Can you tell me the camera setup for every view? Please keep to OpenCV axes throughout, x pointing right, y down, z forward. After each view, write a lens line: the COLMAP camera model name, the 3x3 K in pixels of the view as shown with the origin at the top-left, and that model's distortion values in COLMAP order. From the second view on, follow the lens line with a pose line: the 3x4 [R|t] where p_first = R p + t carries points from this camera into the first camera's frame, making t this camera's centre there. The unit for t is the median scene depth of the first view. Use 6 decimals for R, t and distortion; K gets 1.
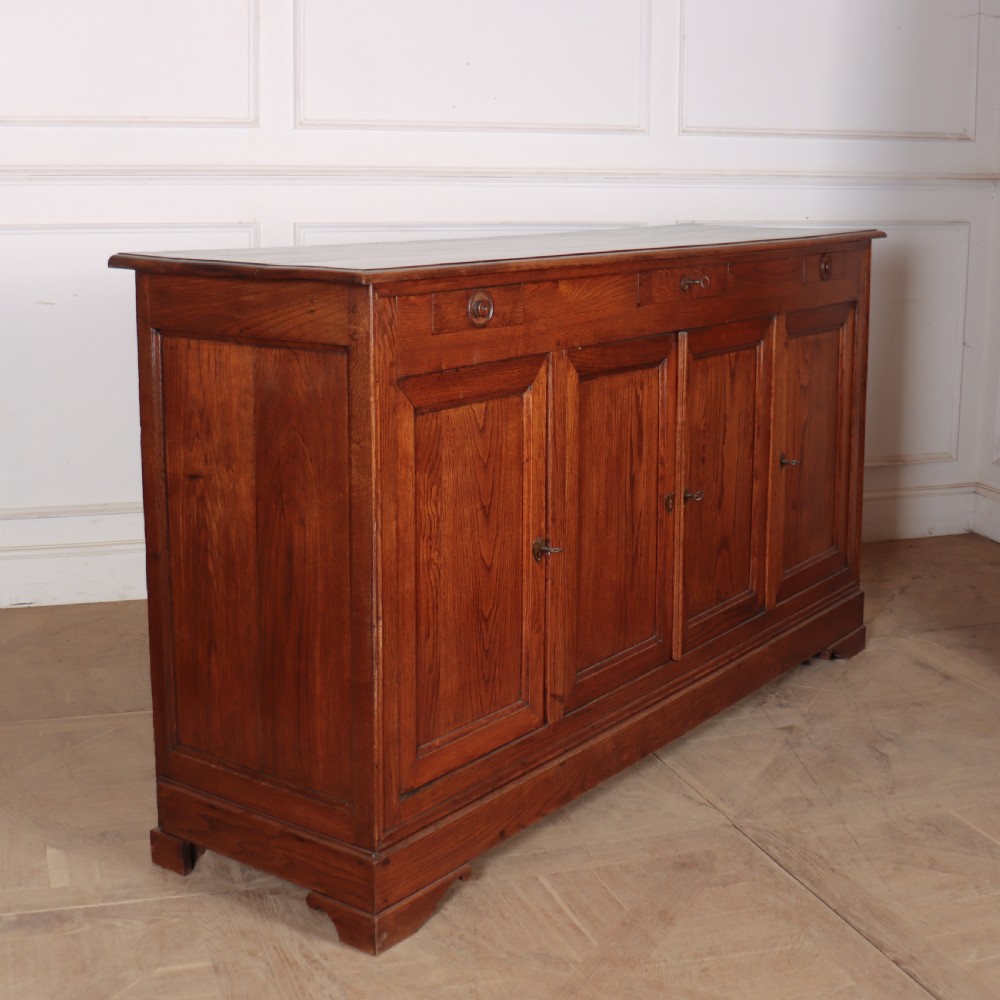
lens RADIAL K [[1500.6, 0, 499.0], [0, 1500.6, 513.4], [0, 0, 1]] dist [-0.184390, 0.172712]
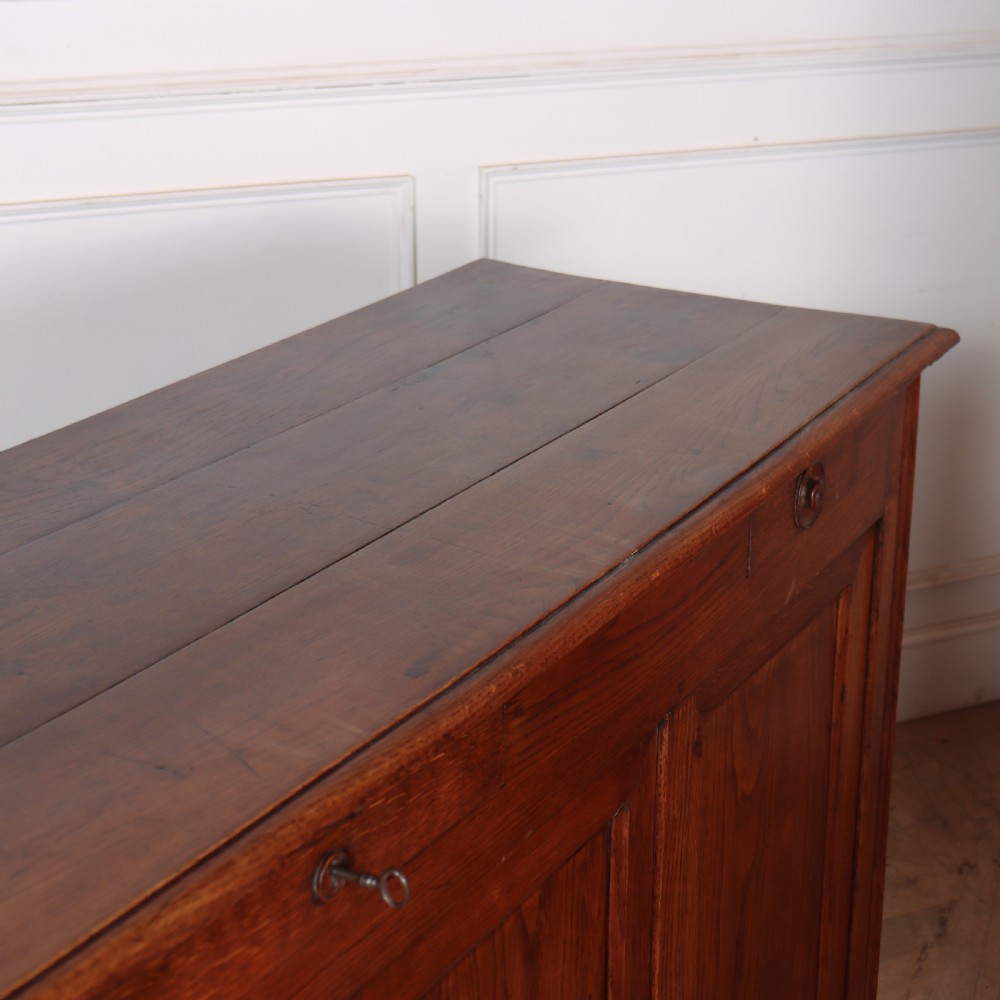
lens RADIAL K [[1759.5, 0, 500.0], [0, 1759.5, 500.0], [0, 0, 1]] dist [-0.049006, 0.005196]
pose [[0.997670, -0.028724, 0.061875, 0.133987], [0.019460, 0.989177, 0.145431, -0.262654], [-0.065383, -0.143888, 0.987432, 0.657145]]
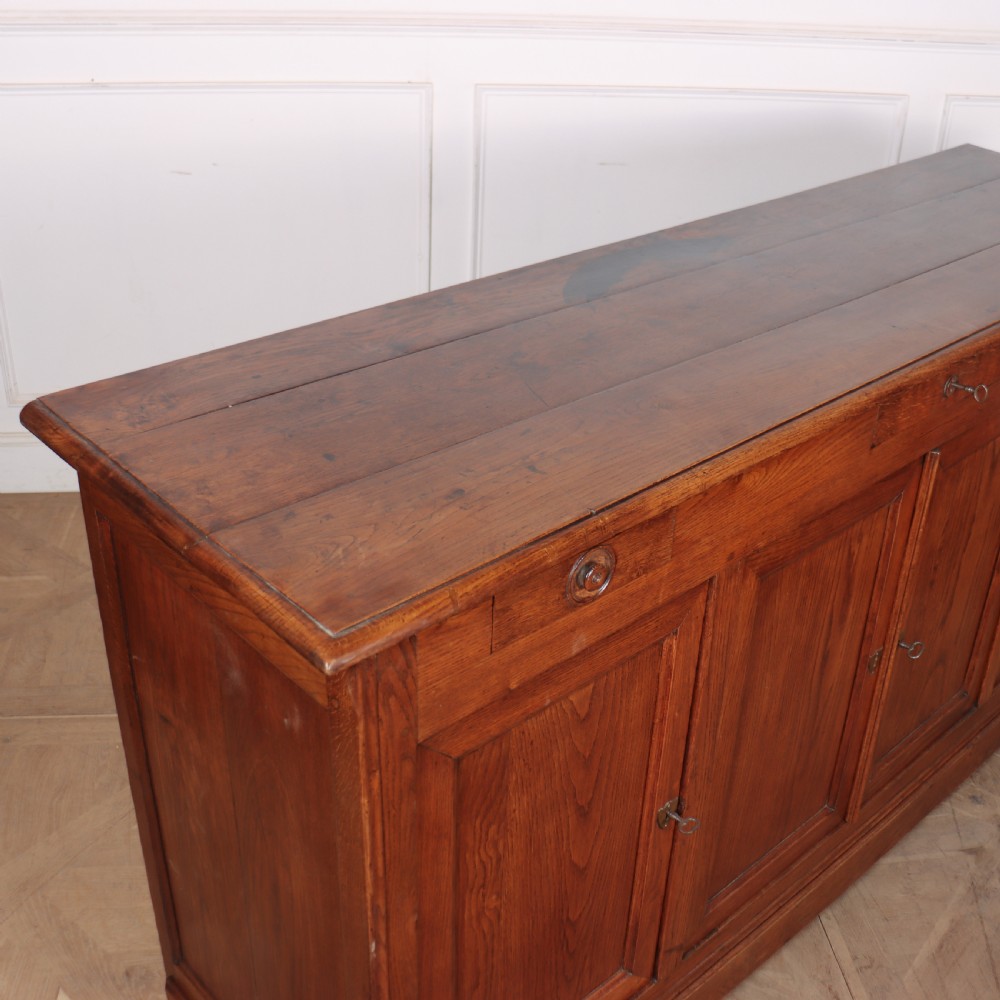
lens RADIAL K [[1214.8, 0, 509.9], [0, 1214.8, 504.3], [0, 0, 1]] dist [-0.194568, 0.190836]
pose [[0.979379, 0.122379, -0.160747, 0.023555], [-0.069851, 0.951704, 0.298967, -0.239457], [0.189571, -0.281573, 0.940627, 0.436647]]
